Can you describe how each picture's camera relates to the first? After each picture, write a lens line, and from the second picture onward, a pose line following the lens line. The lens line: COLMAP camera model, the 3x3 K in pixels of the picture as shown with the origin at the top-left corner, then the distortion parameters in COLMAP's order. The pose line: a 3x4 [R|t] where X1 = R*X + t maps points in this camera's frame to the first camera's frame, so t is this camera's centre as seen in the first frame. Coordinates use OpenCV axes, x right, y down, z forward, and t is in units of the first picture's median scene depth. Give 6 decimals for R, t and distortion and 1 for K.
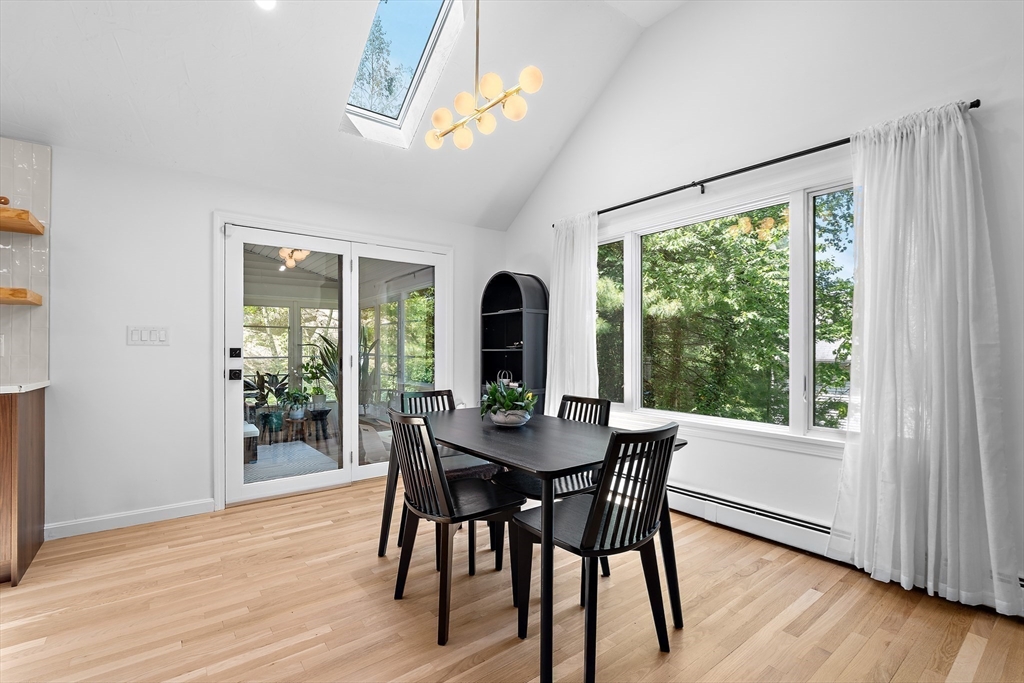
lens RADIAL K [[461.3, 0, 513.5], [0, 461.3, 348.8], [0, 0, 1]] dist [-0.003124, -0.000470]
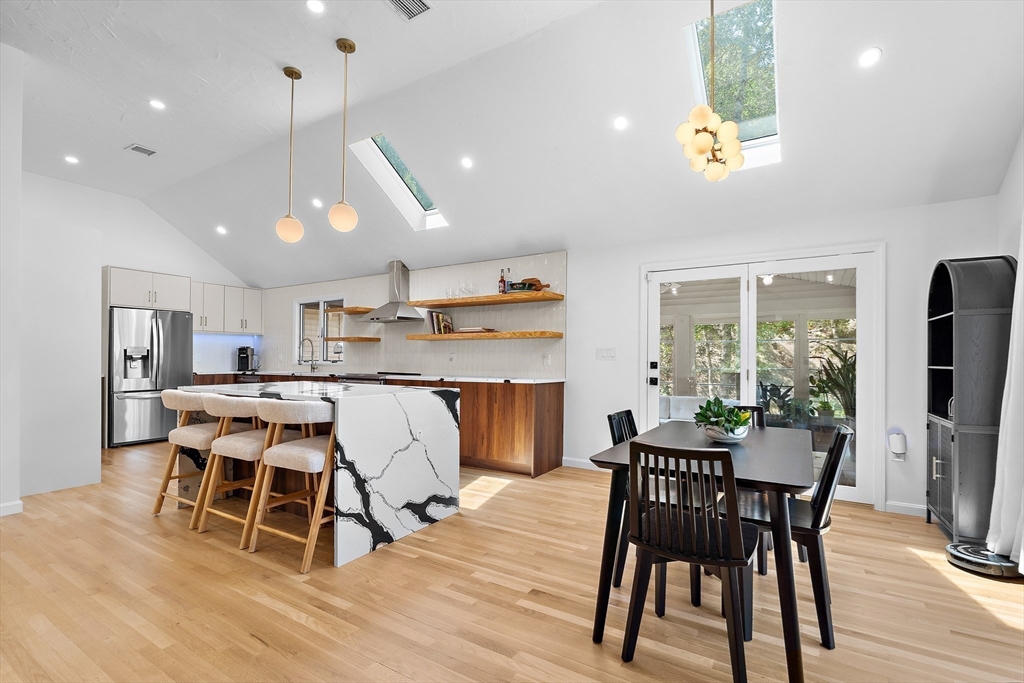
lens RADIAL K [[465.0, 0, 515.3], [0, 465.0, 354.1], [0, 0, 1]] dist [-0.002392, 0.000118]
pose [[0.349810, -0.004340, -0.936811, 0.664354], [-0.005552, 0.999962, -0.006706, -0.016328], [0.936804, 0.007547, 0.349773, 0.165044]]
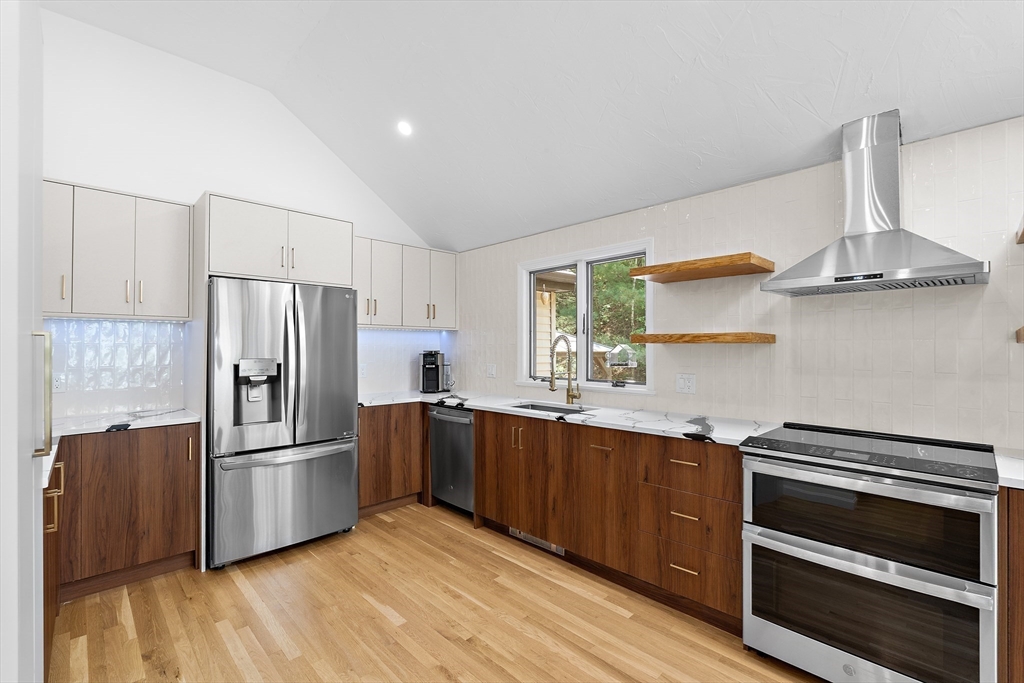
lens RADIAL K [[454.5, 0, 512.0], [0, 454.5, 341.5], [0, 0, 1]] dist [-0.001969, -0.000142]
pose [[0.108832, -0.013394, -0.993970, -0.981999], [-0.000486, 0.999908, -0.013527, -0.084502], [0.994060, 0.001956, 0.108816, -0.296606]]
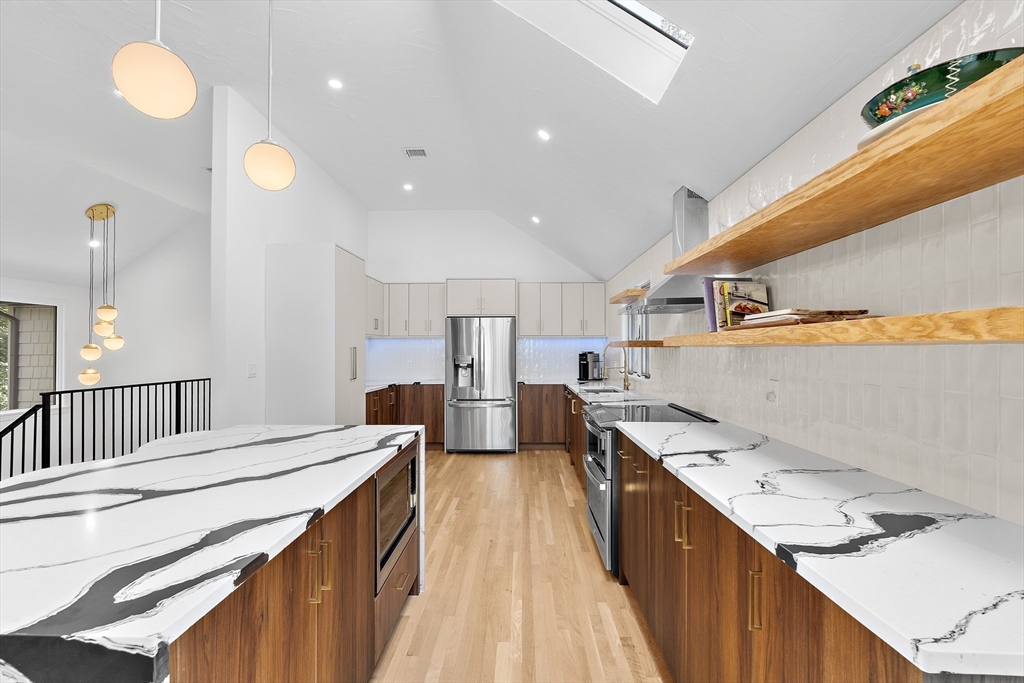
lens RADIAL K [[452.0, 0, 510.7], [0, 452.0, 340.2], [0, 0, 1]] dist [0.000445, 0.000167]
pose [[-0.633234, -0.012931, -0.773852, -0.552467], [0.002472, 0.999822, -0.018730, -0.090140], [0.773956, -0.013773, -0.633089, 0.800582]]
